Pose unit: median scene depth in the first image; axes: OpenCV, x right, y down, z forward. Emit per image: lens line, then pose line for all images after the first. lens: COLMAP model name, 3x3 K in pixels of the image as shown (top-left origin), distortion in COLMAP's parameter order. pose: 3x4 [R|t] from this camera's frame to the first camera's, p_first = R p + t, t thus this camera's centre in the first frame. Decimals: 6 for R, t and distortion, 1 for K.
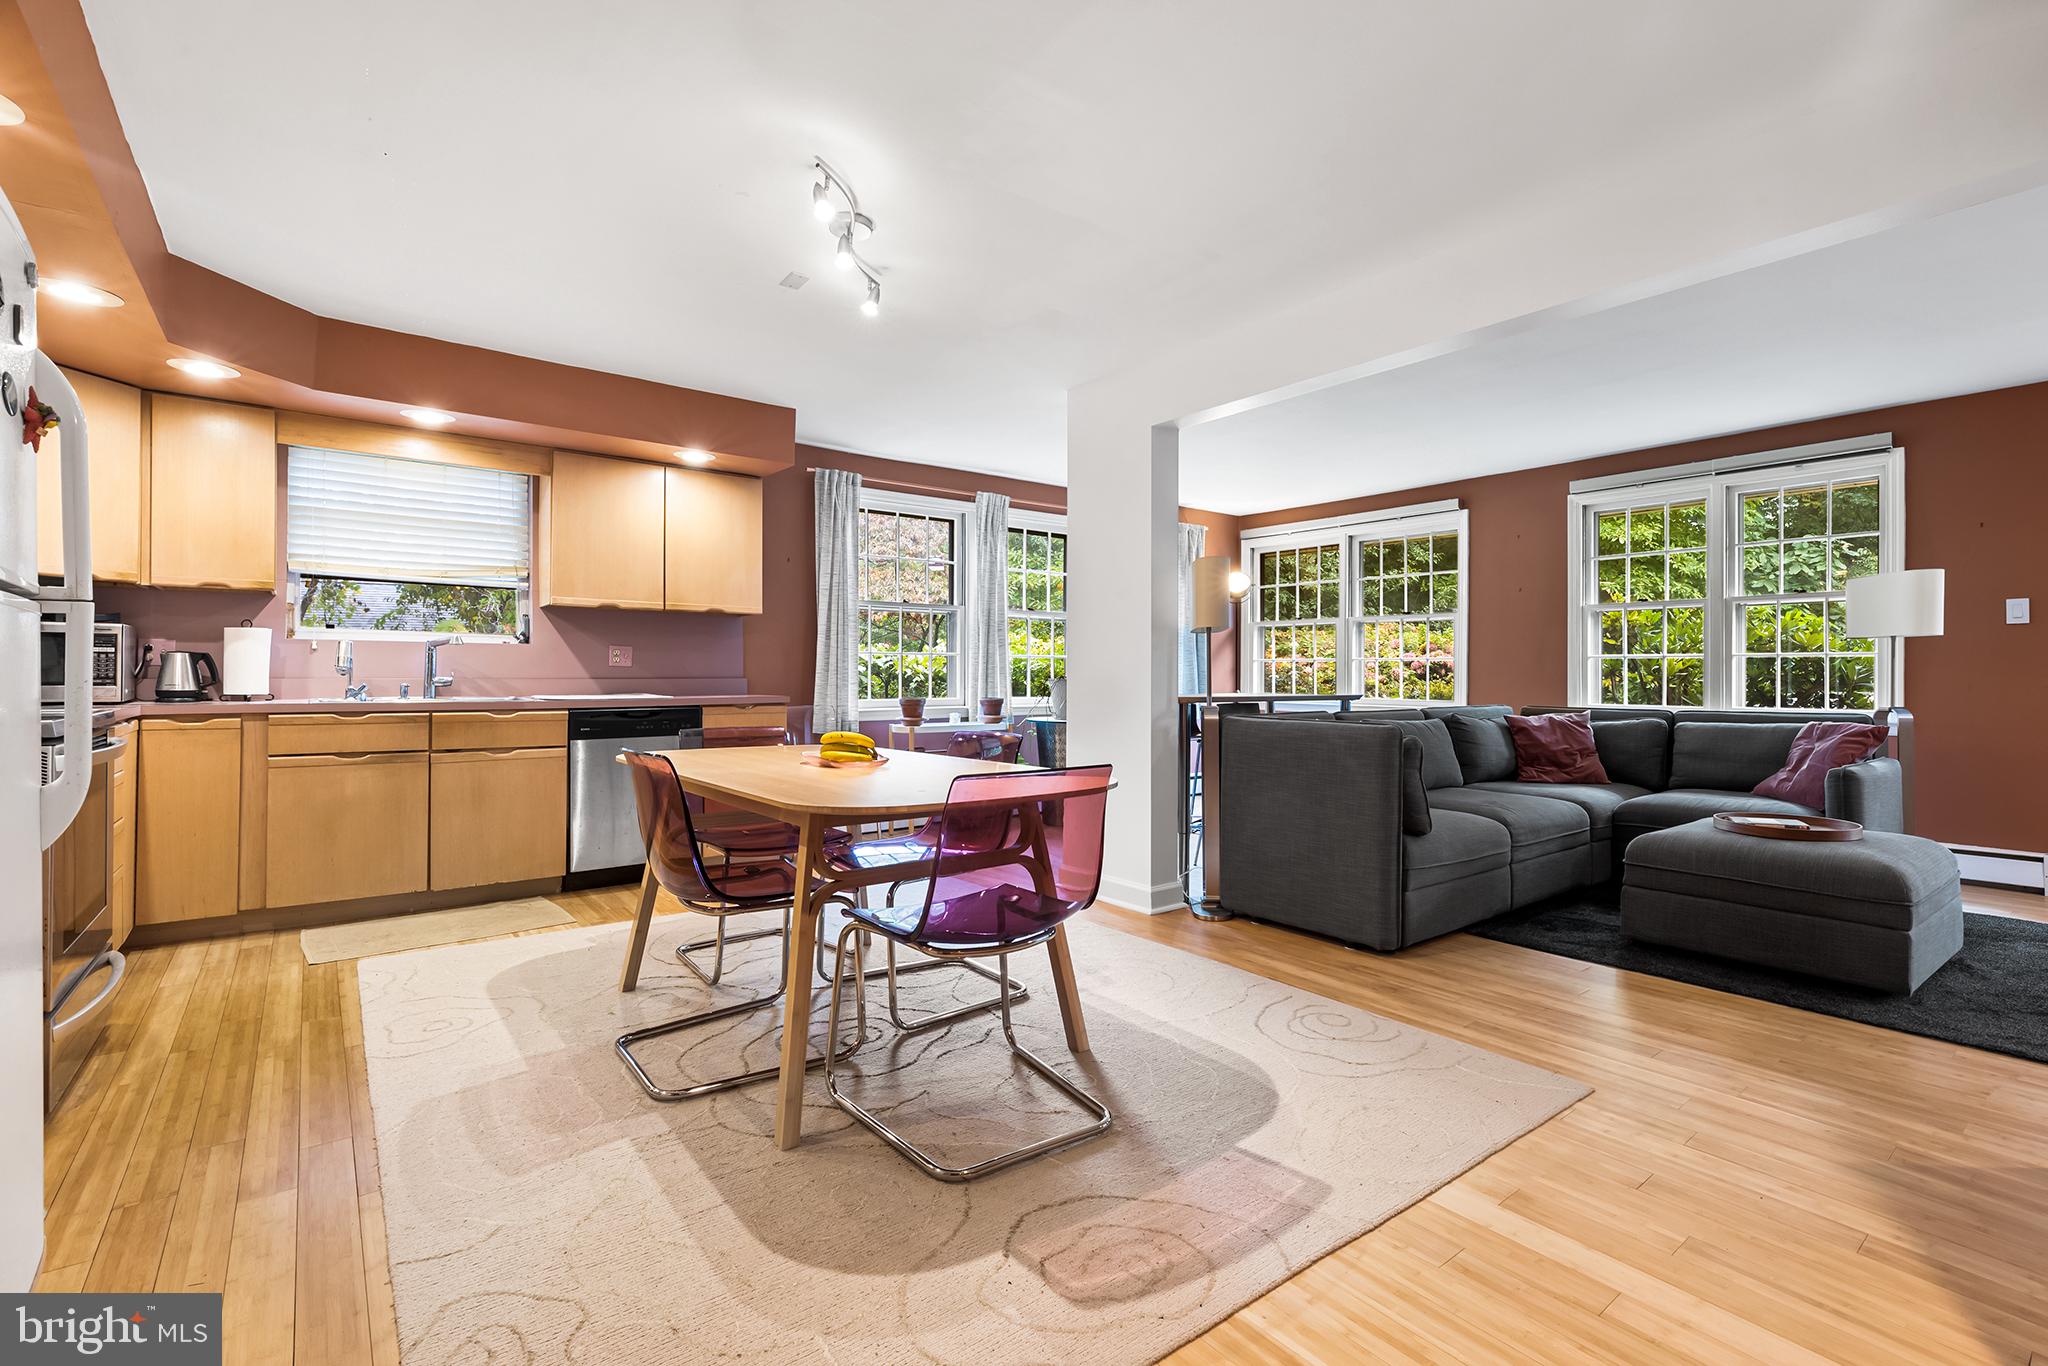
lens RADIAL K [[923.7, 0, 1014.6], [0, 923.7, 671.6], [0, 0, 1]] dist [0.005376, 0.000722]
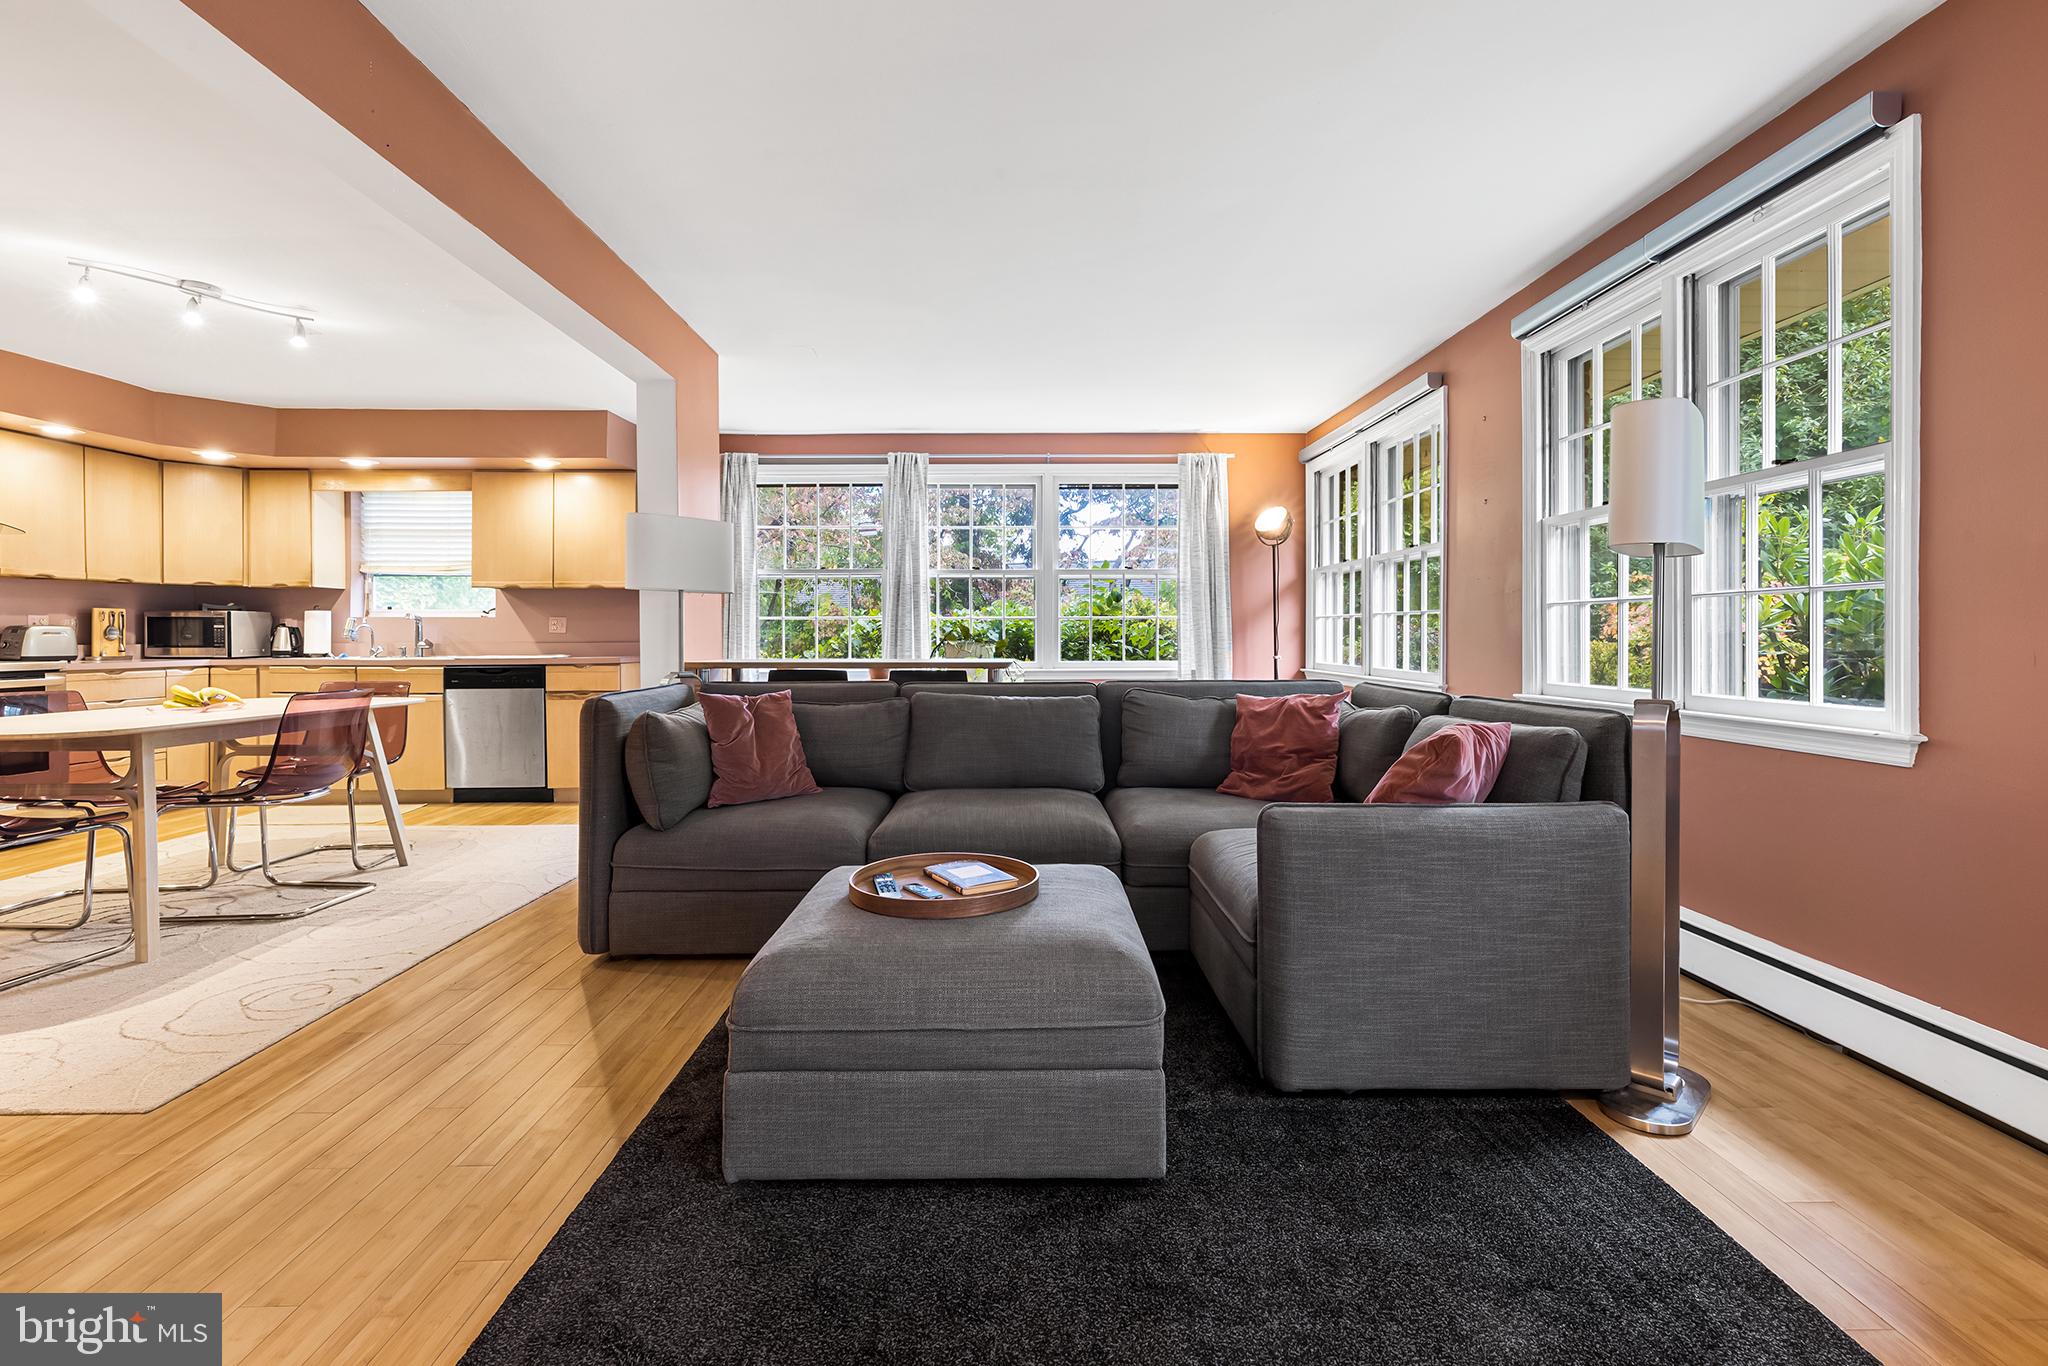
lens RADIAL K [[923.7, 0, 1017.5], [0, 923.7, 638.8], [0, 0, 1]] dist [0.005376, 0.000722]
pose [[0.798034, -0.003999, -0.602599, 1.044644], [0.007012, 0.999972, 0.002650, 0.003830], [0.602571, -0.006341, 0.798040, 0.459474]]
